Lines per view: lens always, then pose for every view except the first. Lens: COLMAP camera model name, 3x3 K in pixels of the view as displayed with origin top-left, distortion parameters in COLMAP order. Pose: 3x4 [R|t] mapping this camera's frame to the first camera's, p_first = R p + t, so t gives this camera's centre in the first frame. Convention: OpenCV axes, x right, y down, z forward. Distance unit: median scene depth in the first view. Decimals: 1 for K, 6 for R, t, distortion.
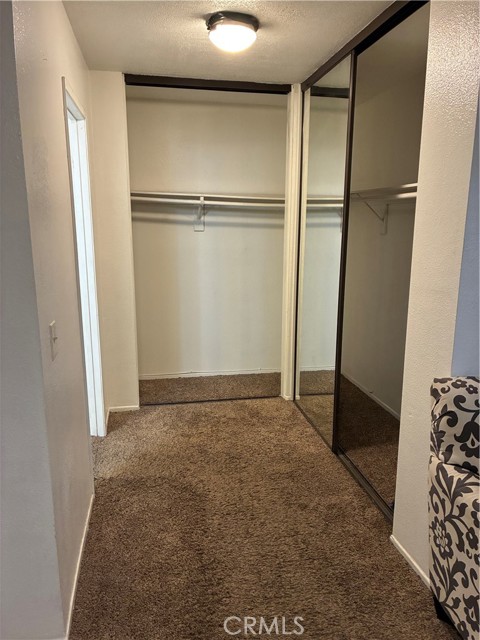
lens RADIAL K [[481.1, 0, 238.0], [0, 481.1, 318.8], [0, 0, 1]] dist [0.029704, -0.006802]
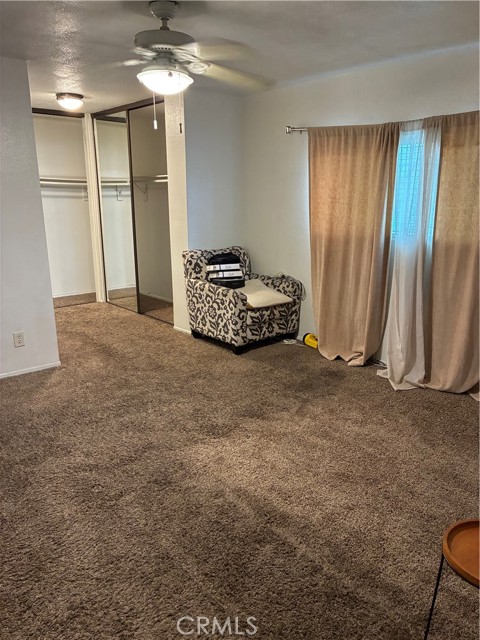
lens RADIAL K [[481.1, 0, 244.8], [0, 481.1, 322.2], [0, 0, 1]] dist [0.029704, -0.006802]
pose [[0.854580, -0.134315, 0.501650, -0.462680], [0.108783, 0.990843, 0.079980, 0.224161], [-0.507799, -0.013778, 0.861366, -0.988795]]
